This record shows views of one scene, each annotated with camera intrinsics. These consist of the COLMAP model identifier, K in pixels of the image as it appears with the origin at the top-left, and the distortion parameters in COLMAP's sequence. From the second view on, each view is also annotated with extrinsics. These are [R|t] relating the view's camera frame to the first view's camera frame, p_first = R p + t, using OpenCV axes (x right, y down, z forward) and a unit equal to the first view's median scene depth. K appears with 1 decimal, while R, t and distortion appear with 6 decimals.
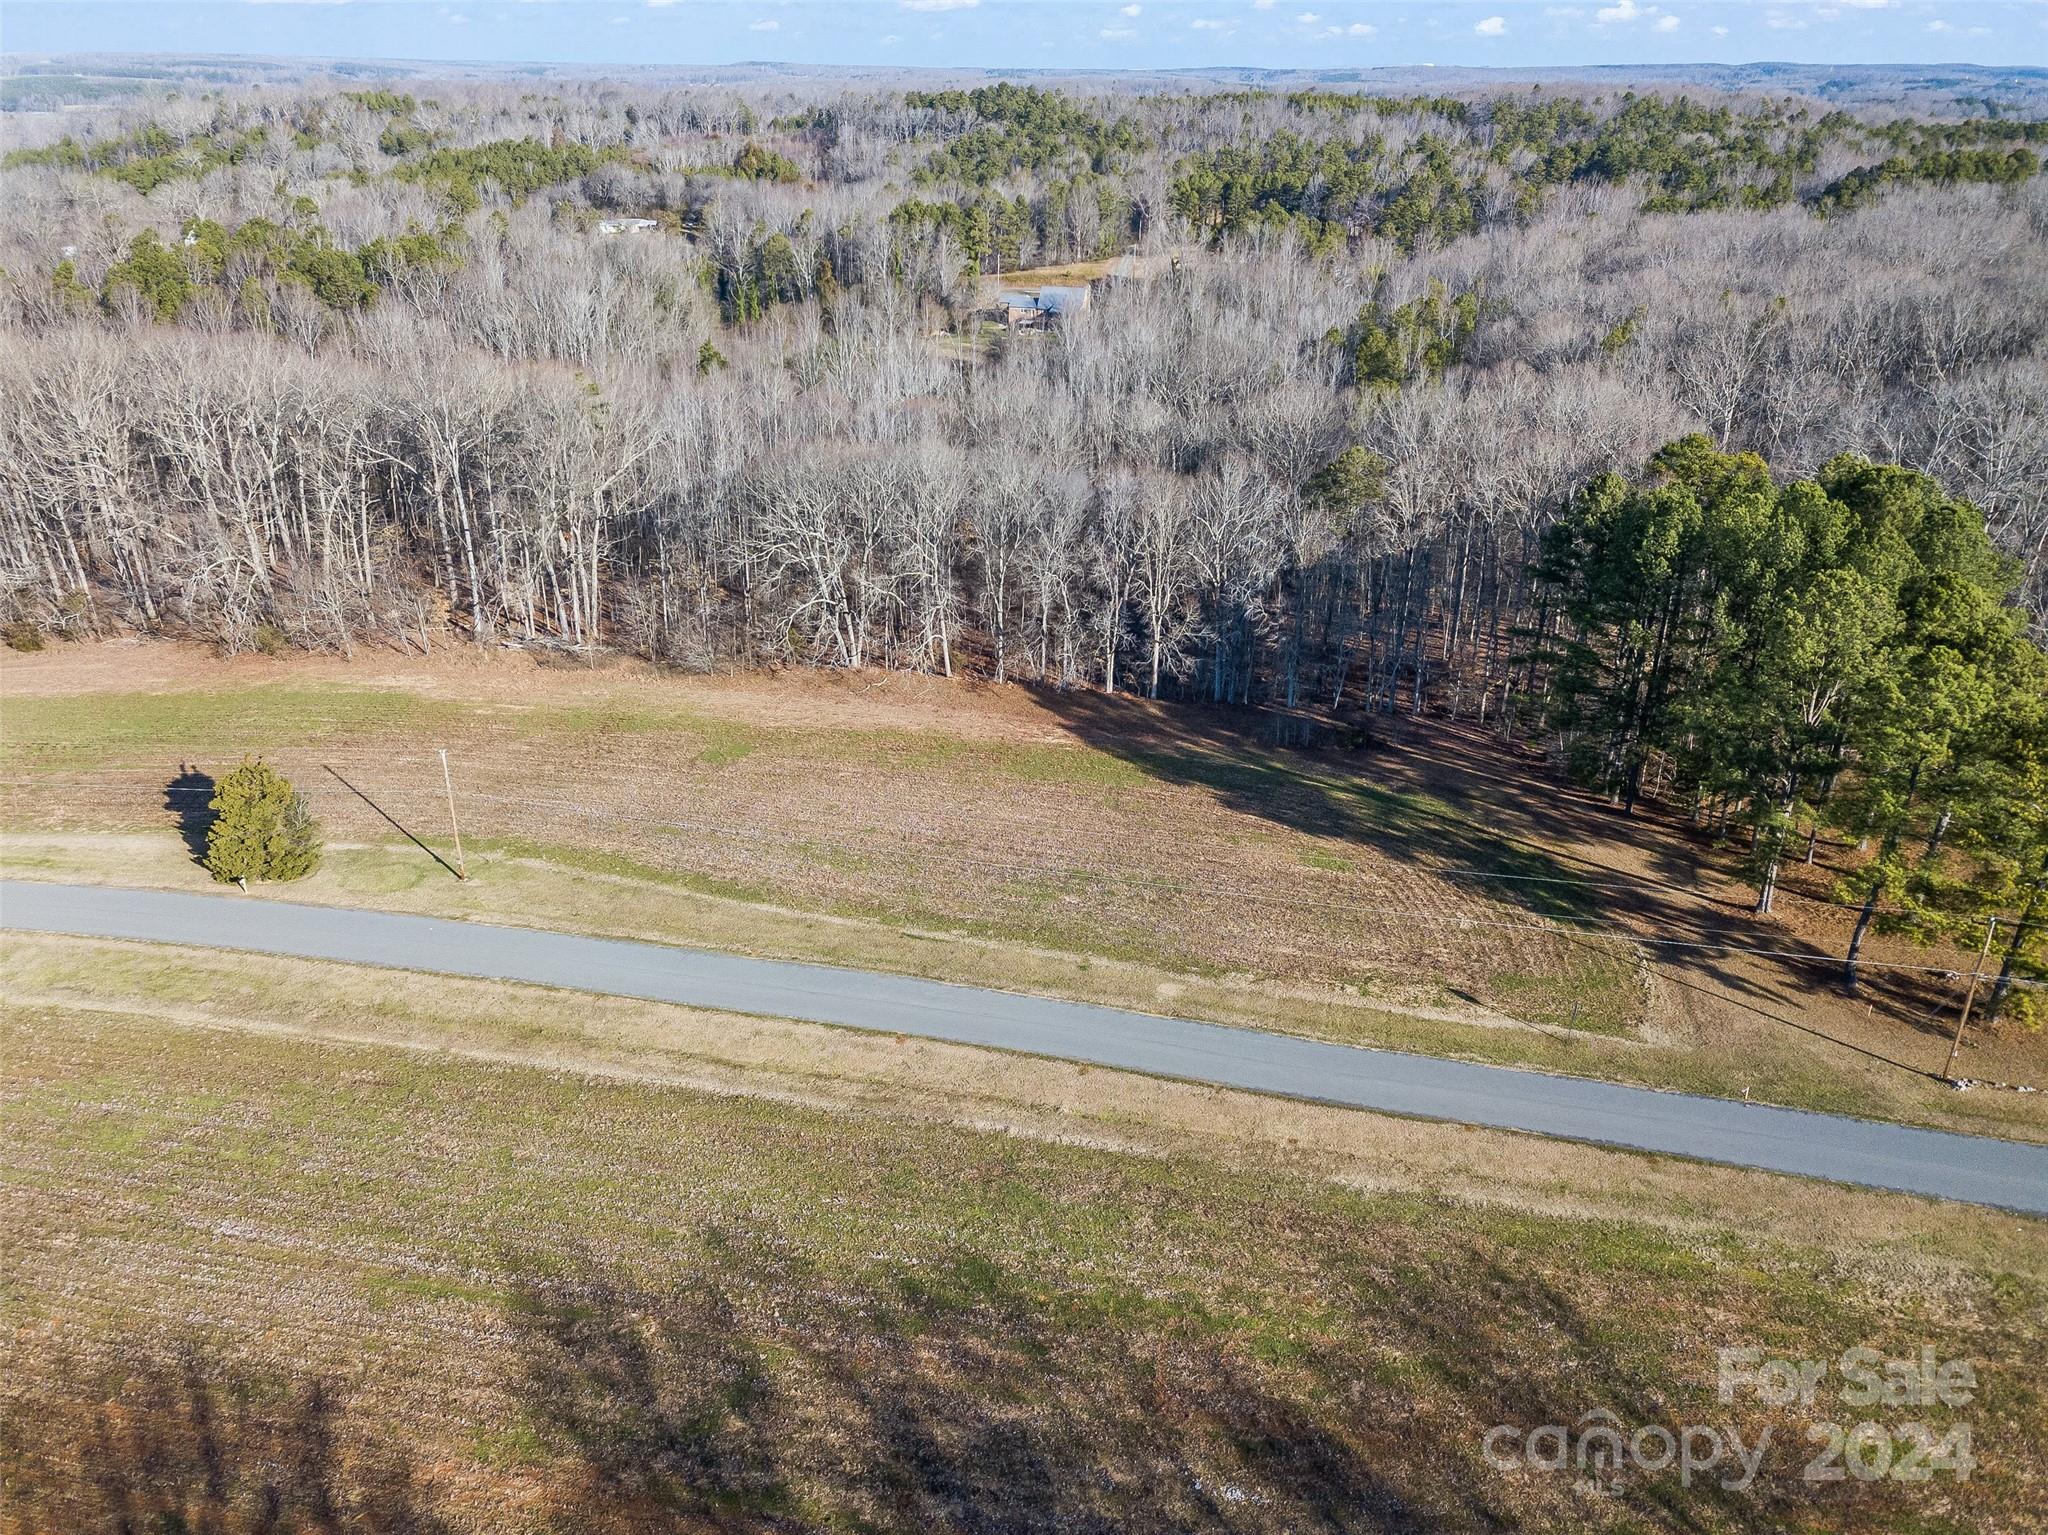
lens RADIAL K [[1547.1, 0, 1017.1], [0, 1547.1, 769.6], [0, 0, 1]] dist [0.033458, 0.000131]
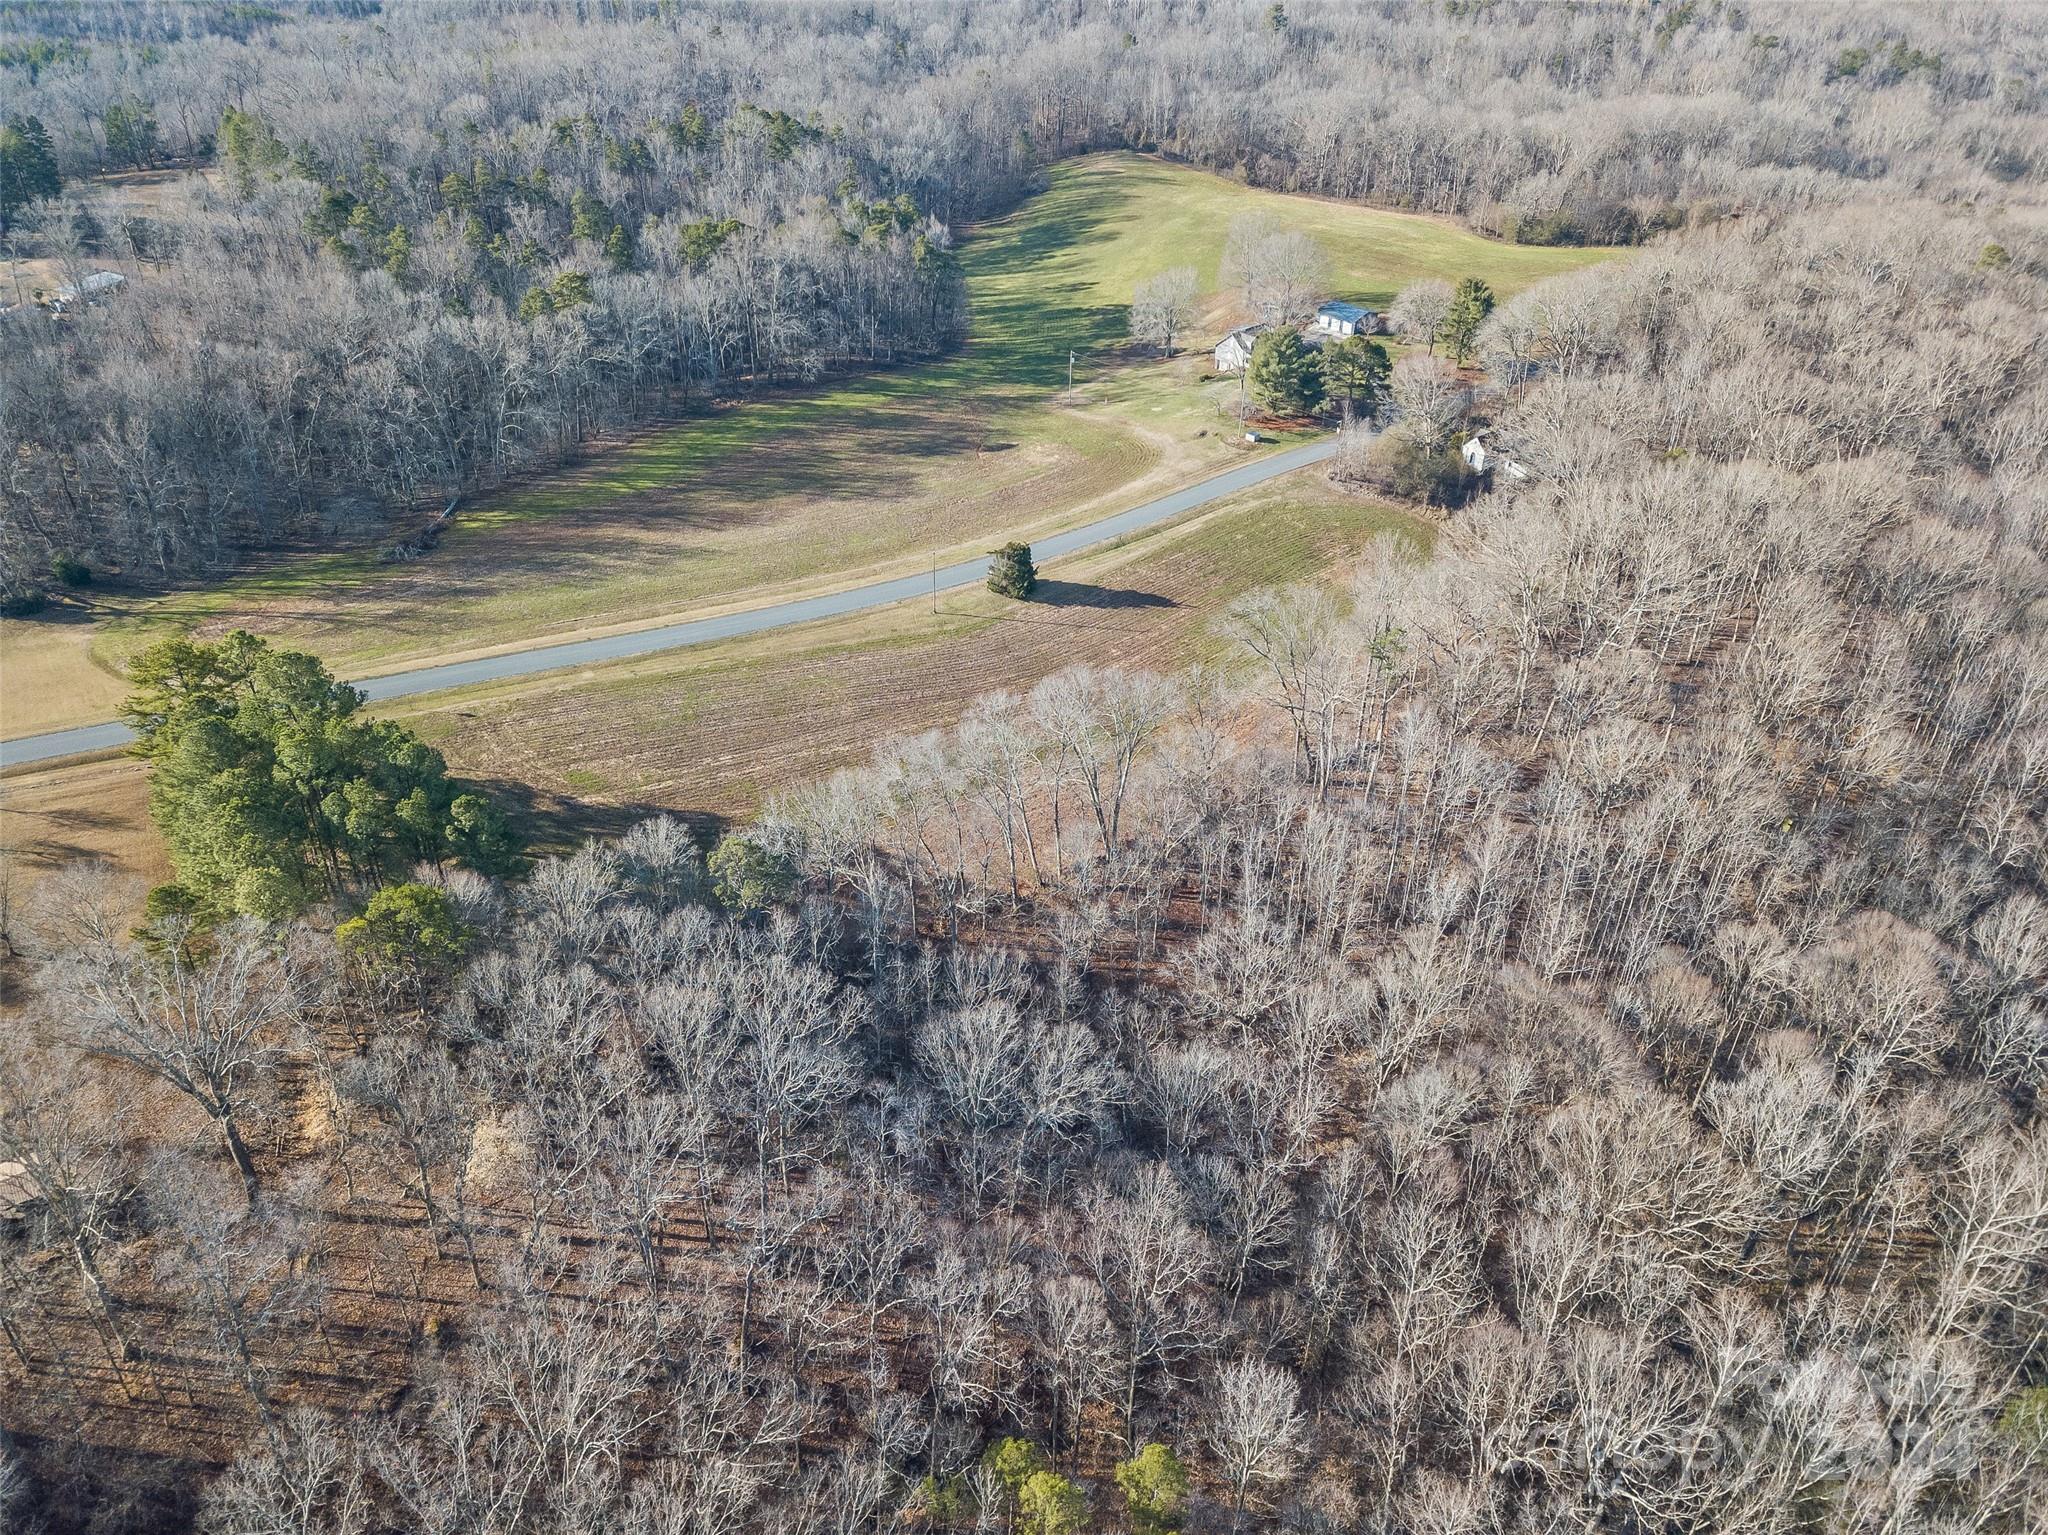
lens RADIAL K [[1557.1, 0, 959.1], [0, 1557.1, 762.0], [0, 0, 1]] dist [0.026387, -0.000097]
pose [[-0.712548, 0.368721, -0.596925, 0.956459], [-0.301831, 0.606939, 0.735202, -1.379727], [0.633382, 0.704038, -0.321182, 1.877153]]
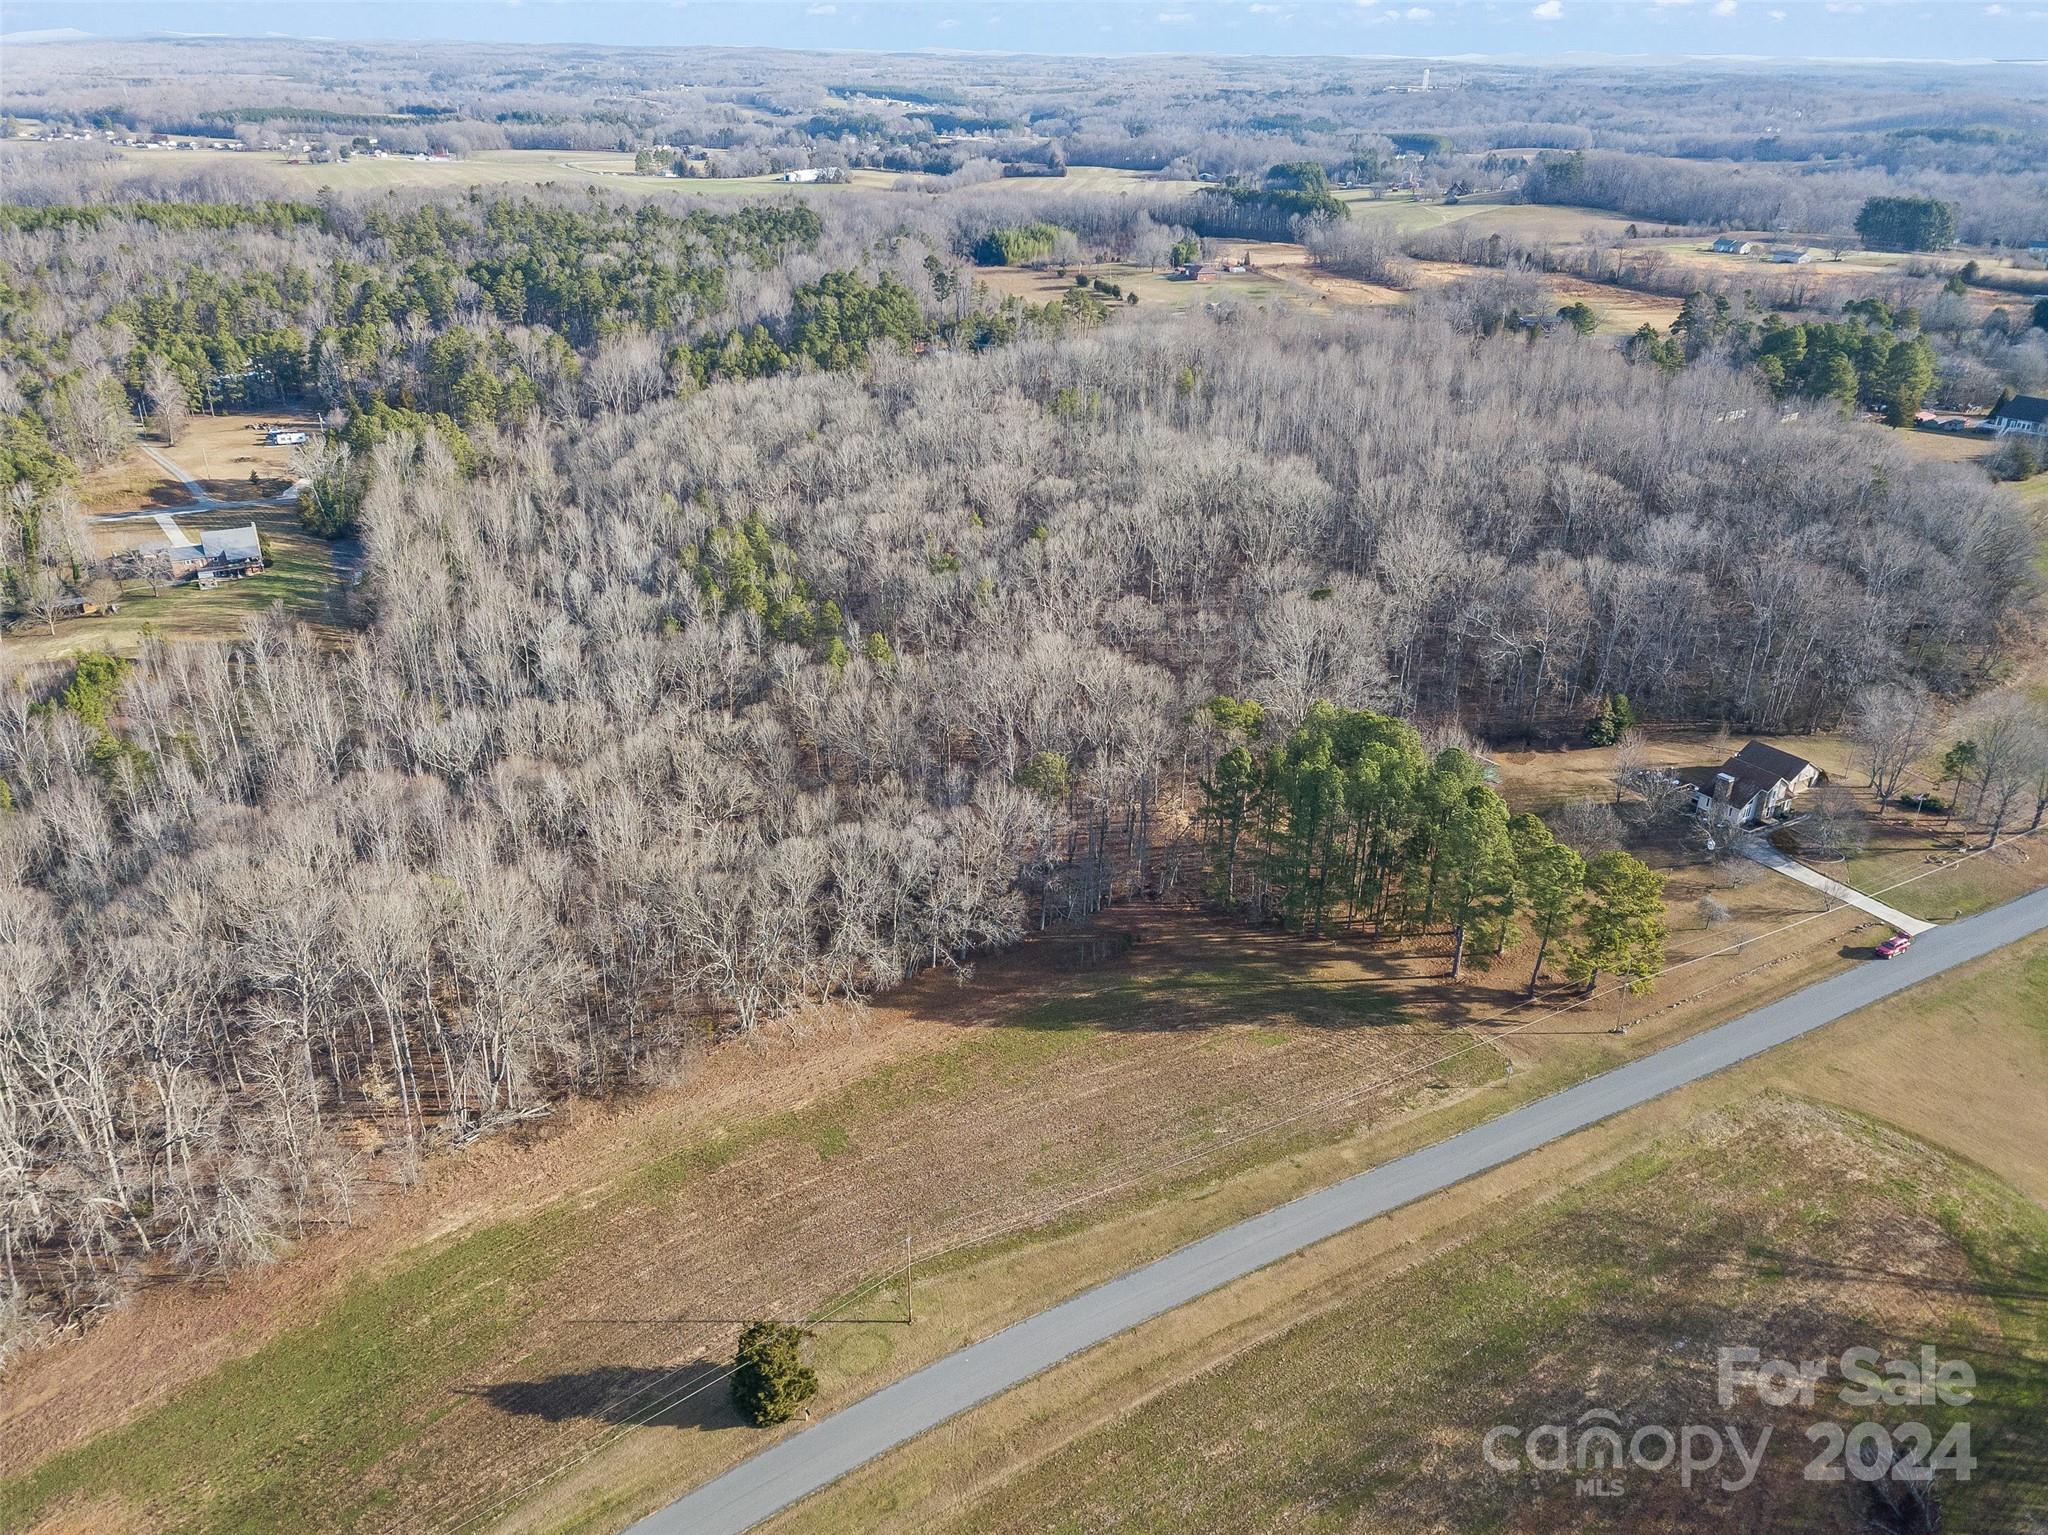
lens RADIAL K [[1547.1, 0, 1017.1], [0, 1547.1, 769.6], [0, 0, 1]] dist [0.033458, 0.000131]
pose [[0.700253, -0.298512, 0.648488, -1.040694], [0.286296, 0.949559, 0.127952, -0.535553], [-0.653973, 0.096061, 0.750394, -0.105225]]
